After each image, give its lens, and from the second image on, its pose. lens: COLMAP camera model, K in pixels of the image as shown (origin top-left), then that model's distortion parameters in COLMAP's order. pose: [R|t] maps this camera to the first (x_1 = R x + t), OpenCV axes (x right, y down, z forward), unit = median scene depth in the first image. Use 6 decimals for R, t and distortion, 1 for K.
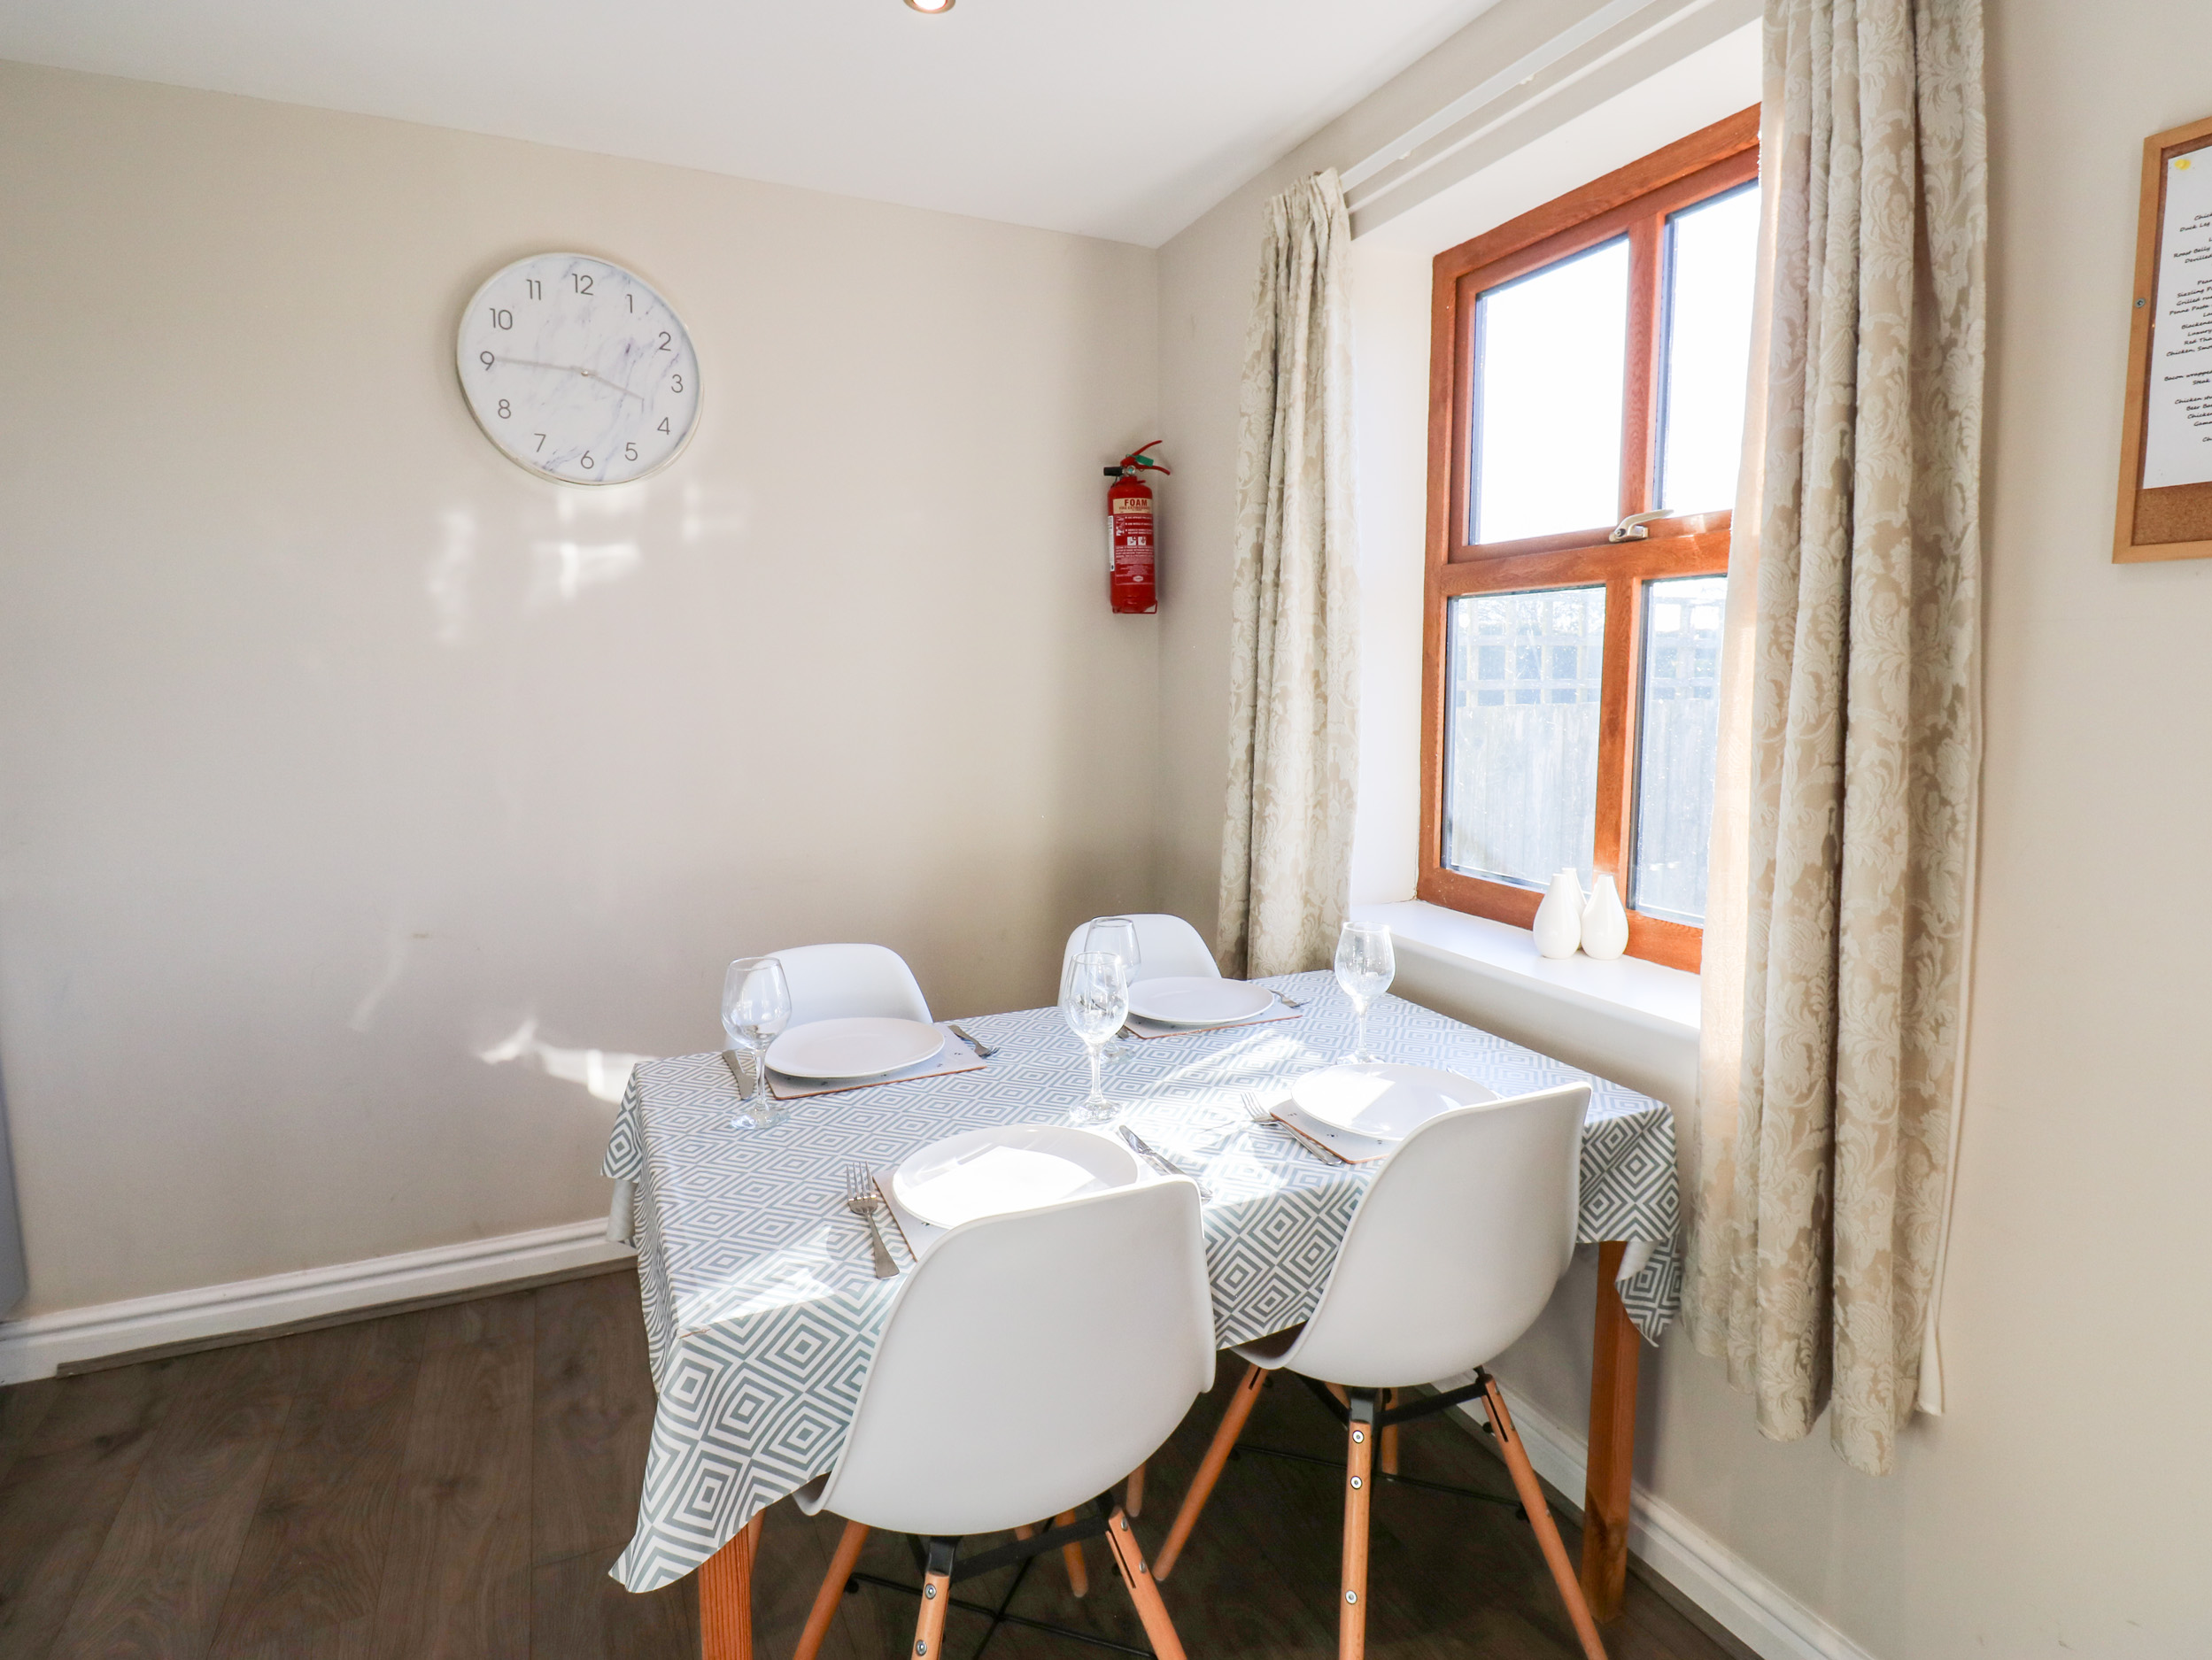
lens RADIAL K [[1148.8, 0, 1126.3], [0, 1148.8, 797.6], [0, 0, 1]] dist [0.000994, -0.016411]
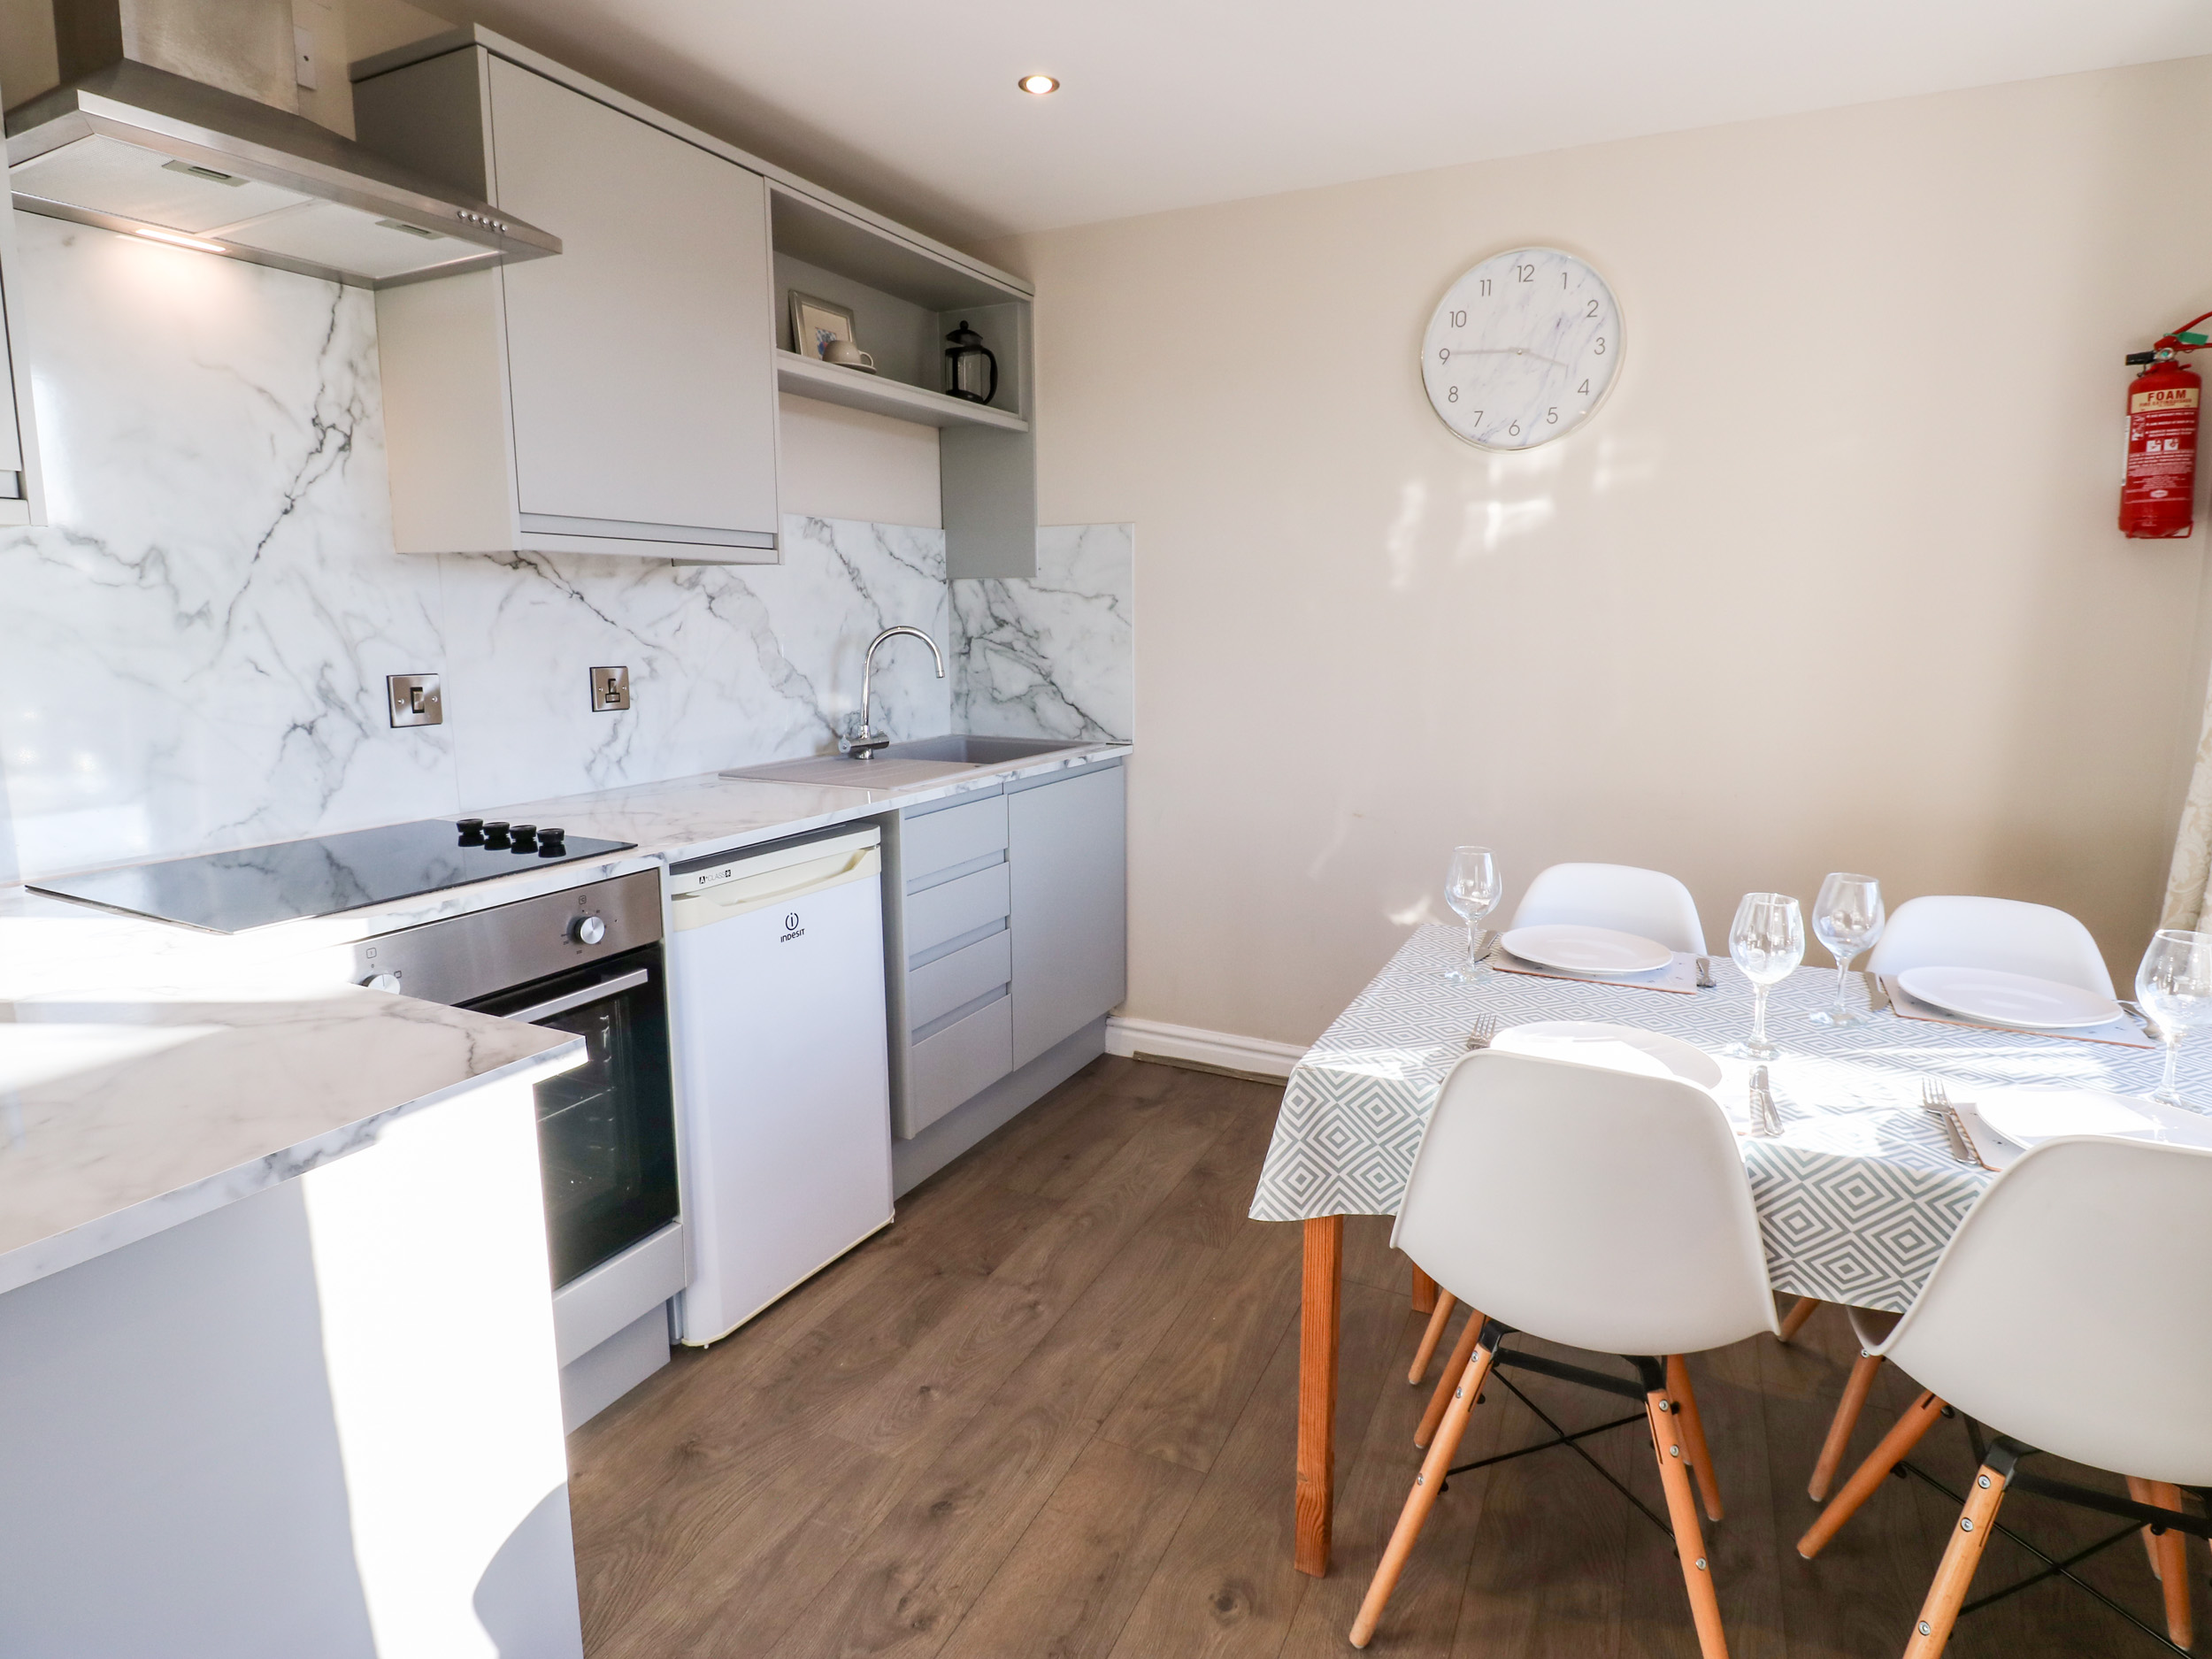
lens RADIAL K [[1175.4, 0, 1125.0], [0, 1175.4, 801.0], [0, 0, 1]] dist [0.002388, -0.015096]
pose [[0.625362, 0.123387, -0.770518, 0.279371], [-0.084883, 0.992317, 0.090013, 0.006989], [0.775704, 0.009112, 0.631031, -0.058678]]
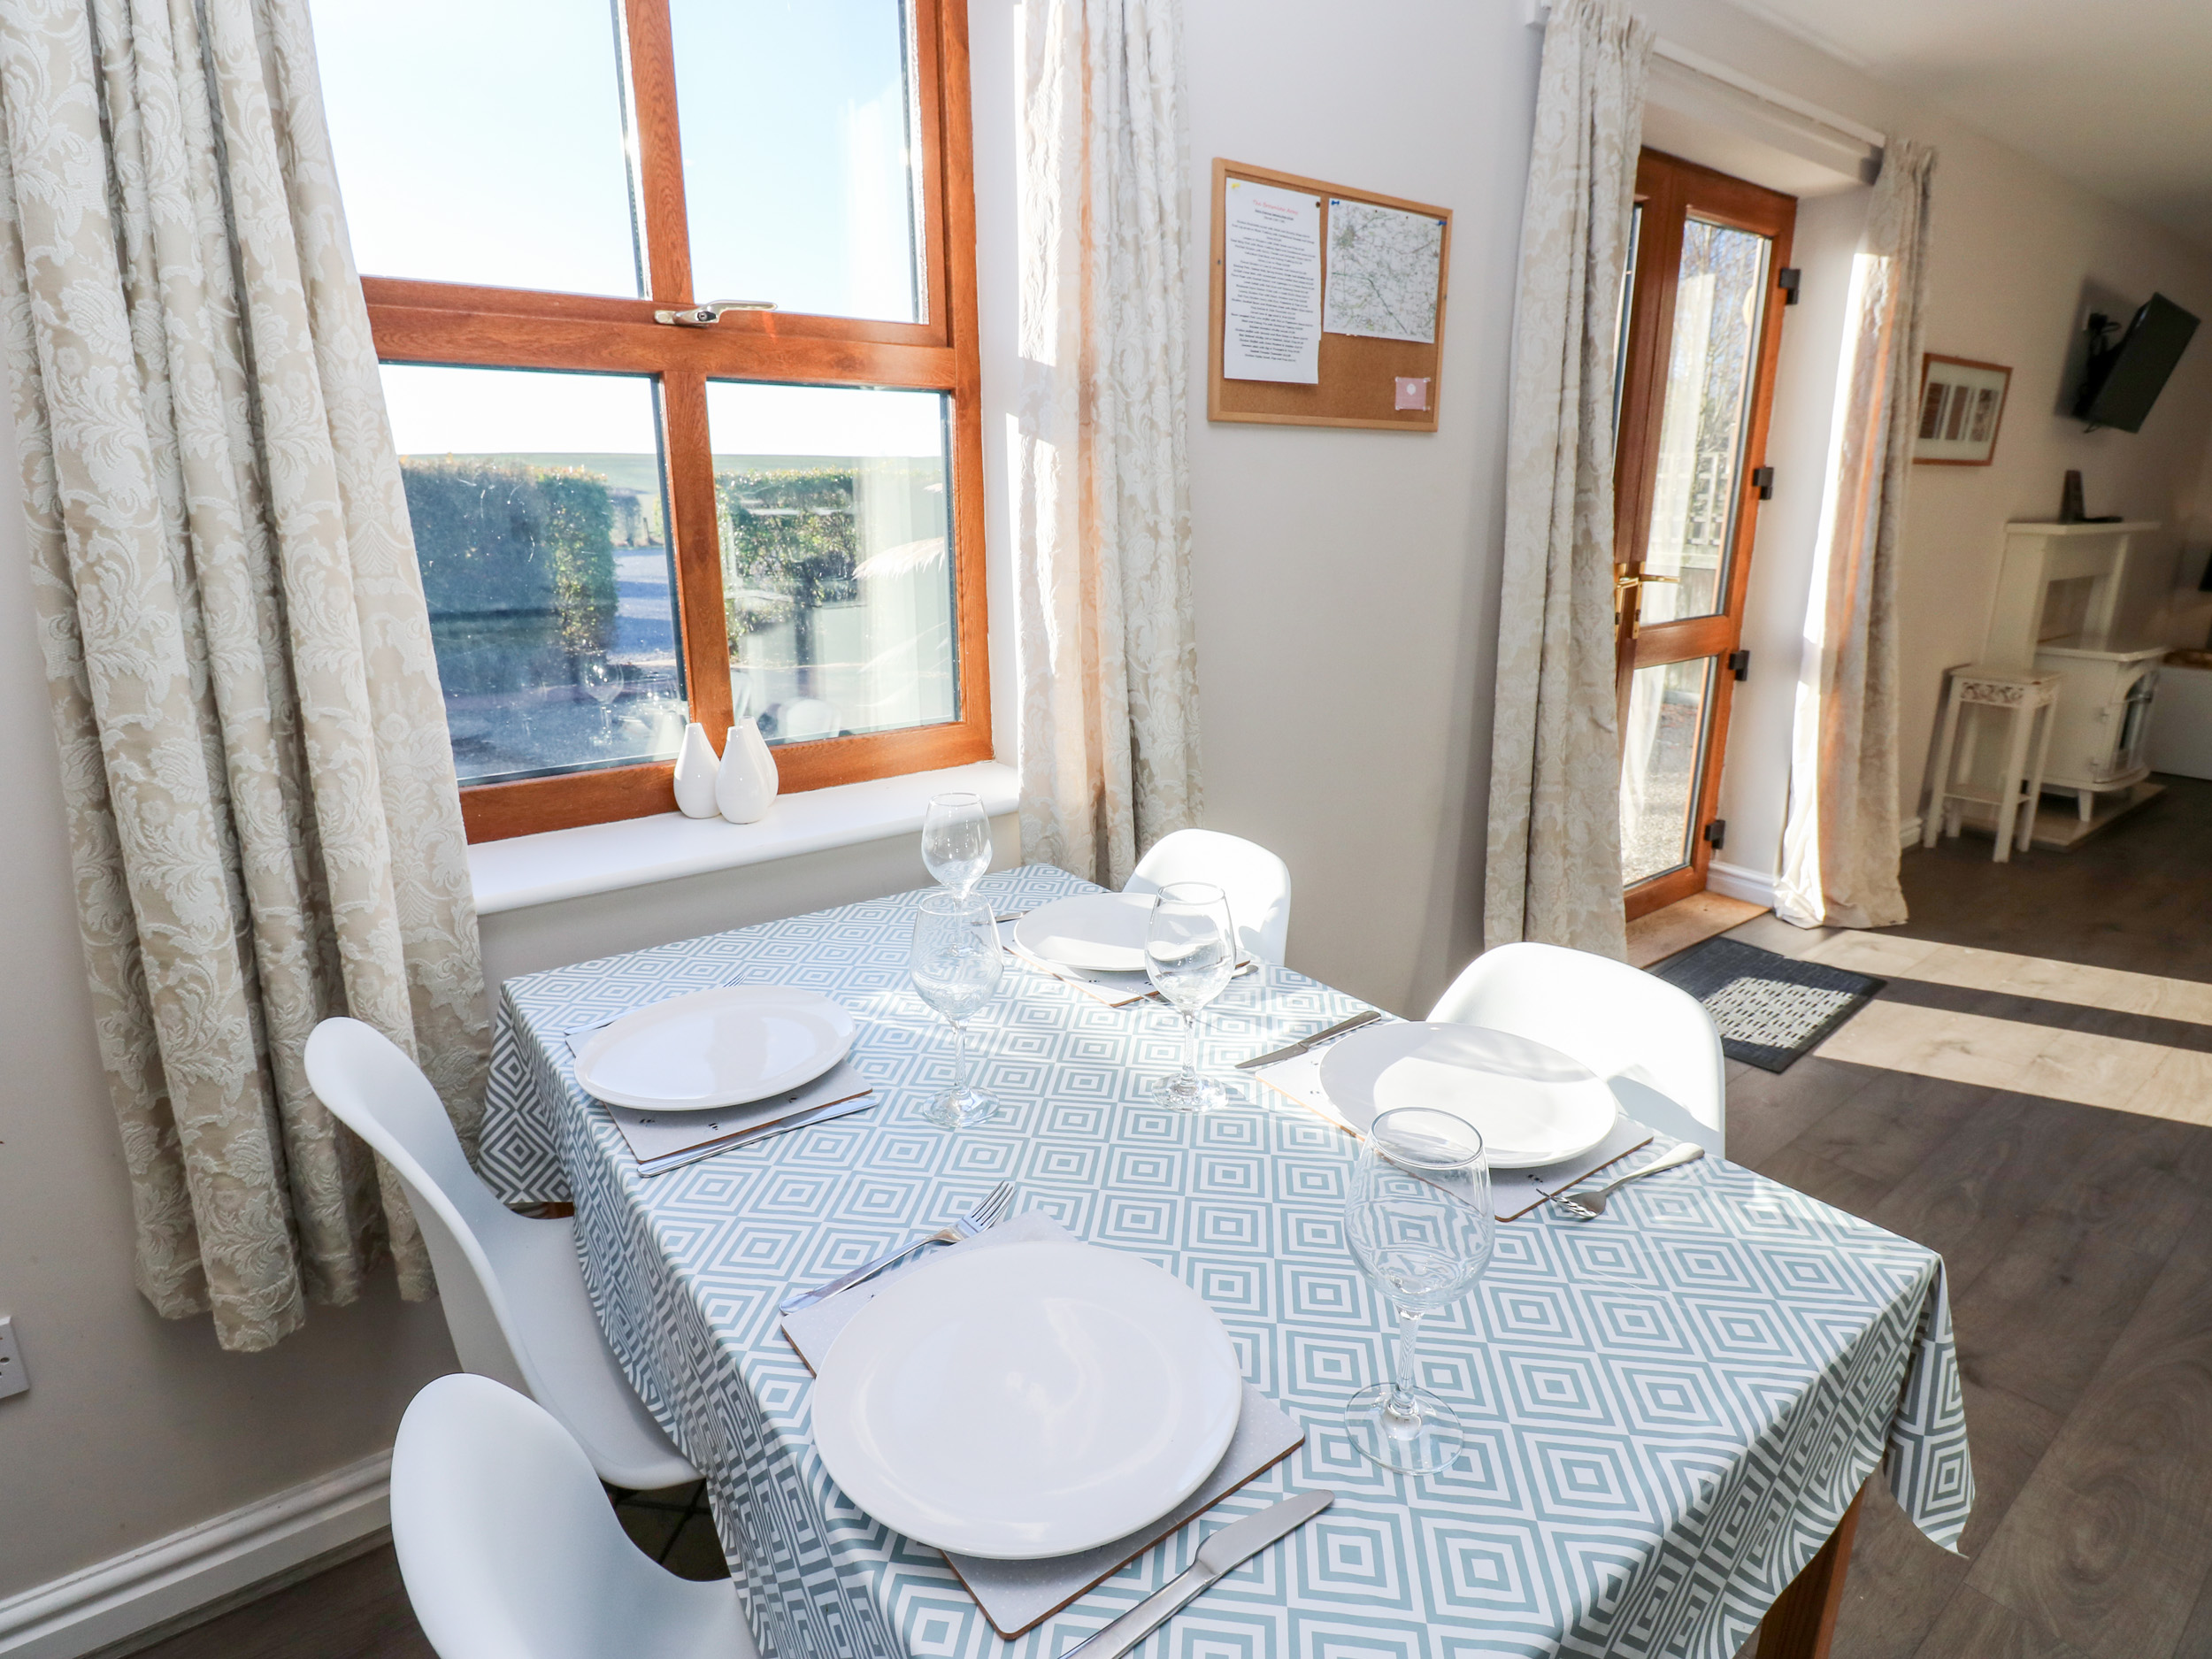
lens RADIAL K [[1148.9, 0, 1126.3], [0, 1148.9, 797.0], [0, 0, 1]] dist [0.000994, -0.016411]
pose [[-0.192801, -0.253184, 0.948011, -0.478859], [0.108470, 0.954718, 0.277035, -0.085258], [-0.975224, 0.156244, -0.156607, 0.799320]]
